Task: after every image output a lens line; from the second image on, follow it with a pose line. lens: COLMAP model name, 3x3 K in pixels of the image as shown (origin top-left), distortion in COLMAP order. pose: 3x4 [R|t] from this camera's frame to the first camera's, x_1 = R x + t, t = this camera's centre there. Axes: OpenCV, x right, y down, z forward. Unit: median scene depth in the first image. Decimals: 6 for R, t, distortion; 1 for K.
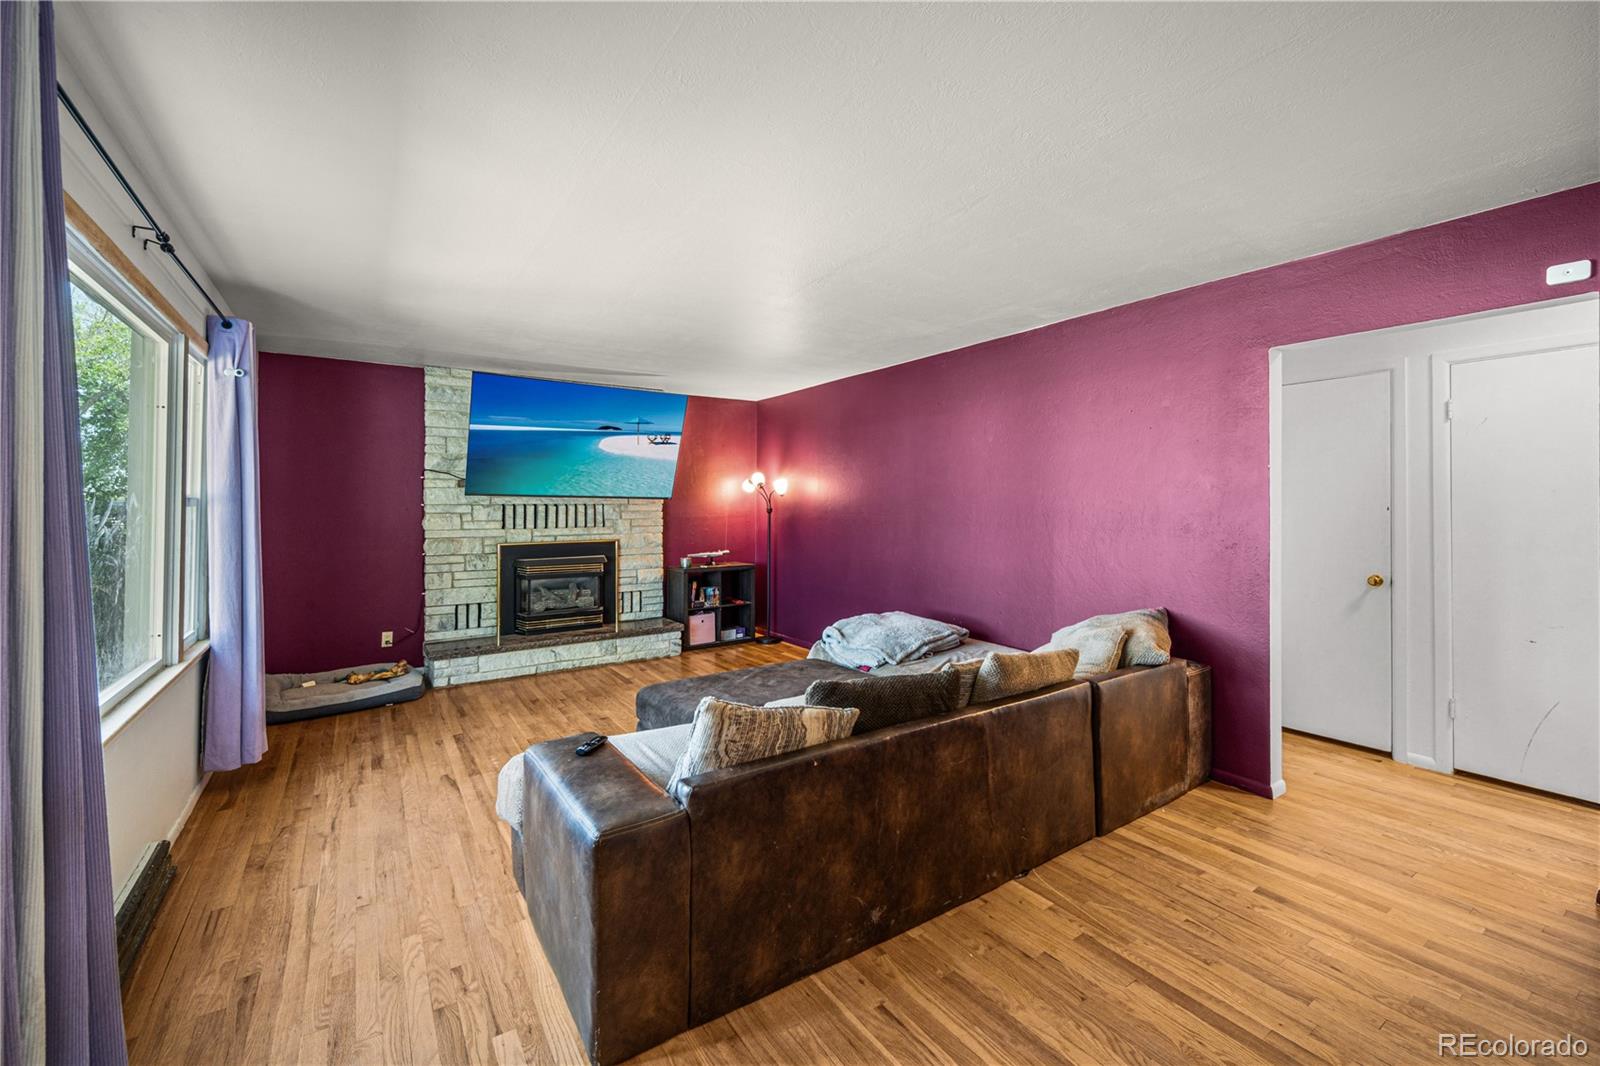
lens RADIAL K [[646.9, 0, 811.7], [0, 646.9, 497.2], [0, 0, 1]] dist [0.009591, -0.002637]
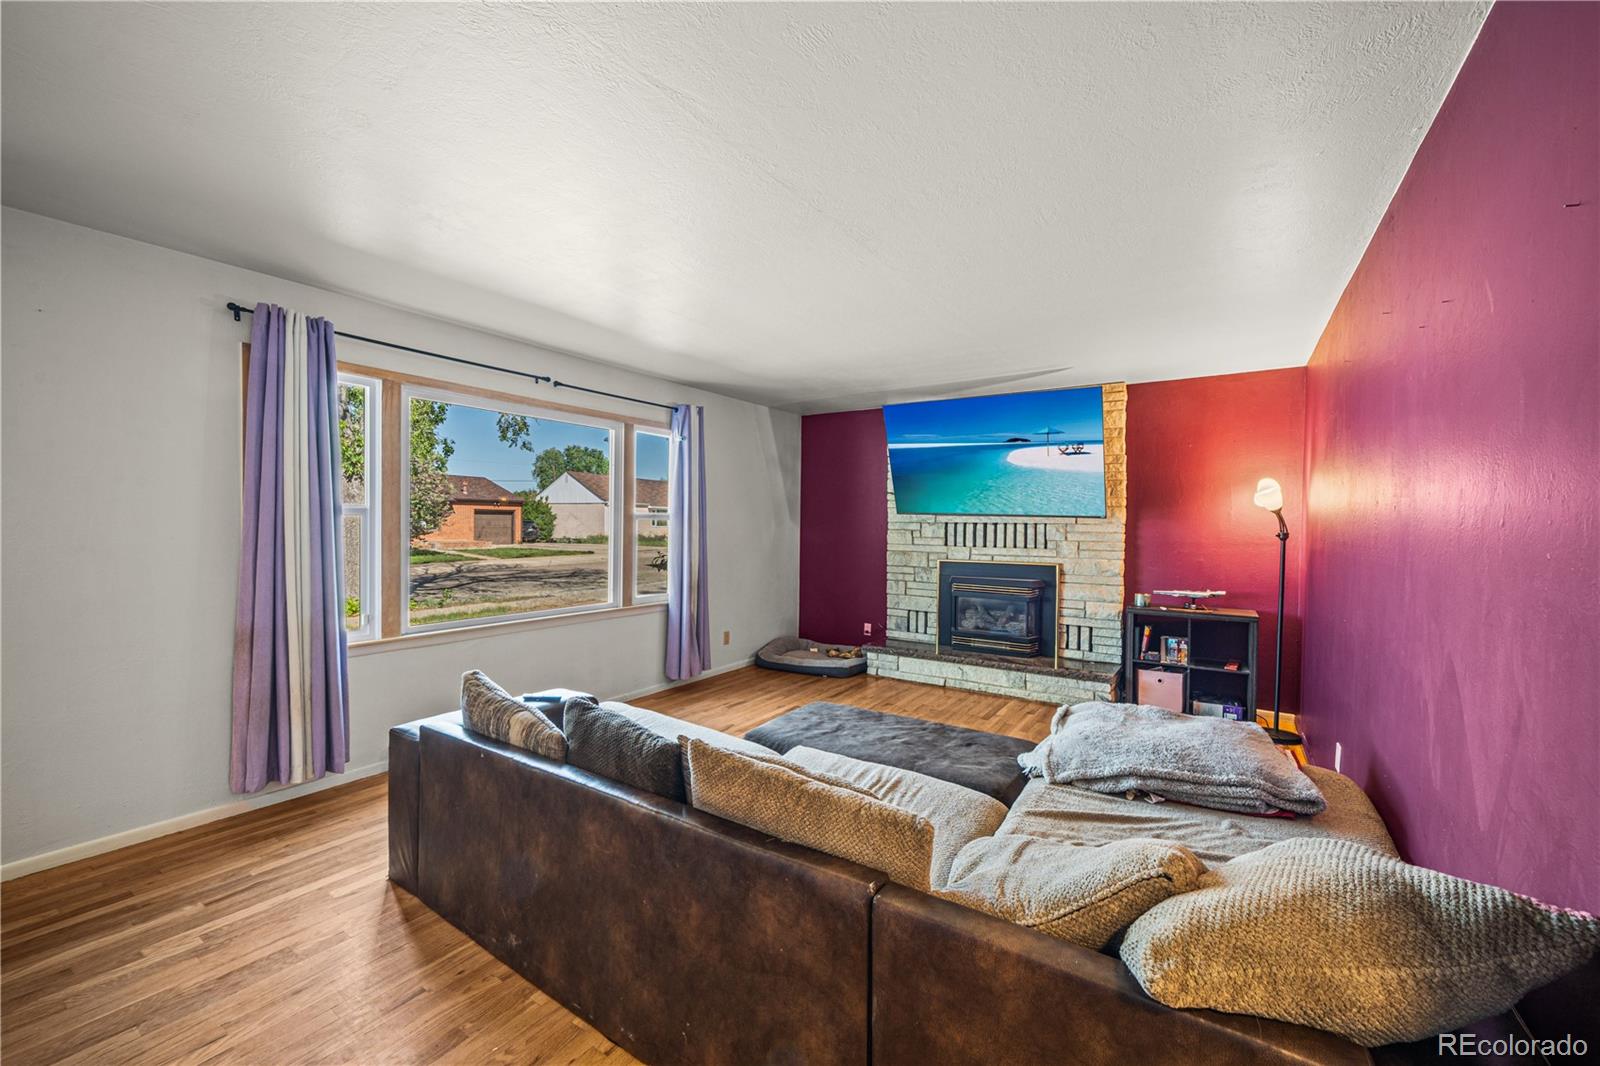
lens RADIAL K [[646.9, 0, 801.0], [0, 646.9, 528.8], [0, 0, 1]] dist [0.009591, -0.002637]
pose [[0.376559, 0.015063, -0.926270, 0.416900], [-0.000873, 0.999873, 0.015905, 0.004234], [0.926392, -0.005180, 0.376525, 0.374522]]
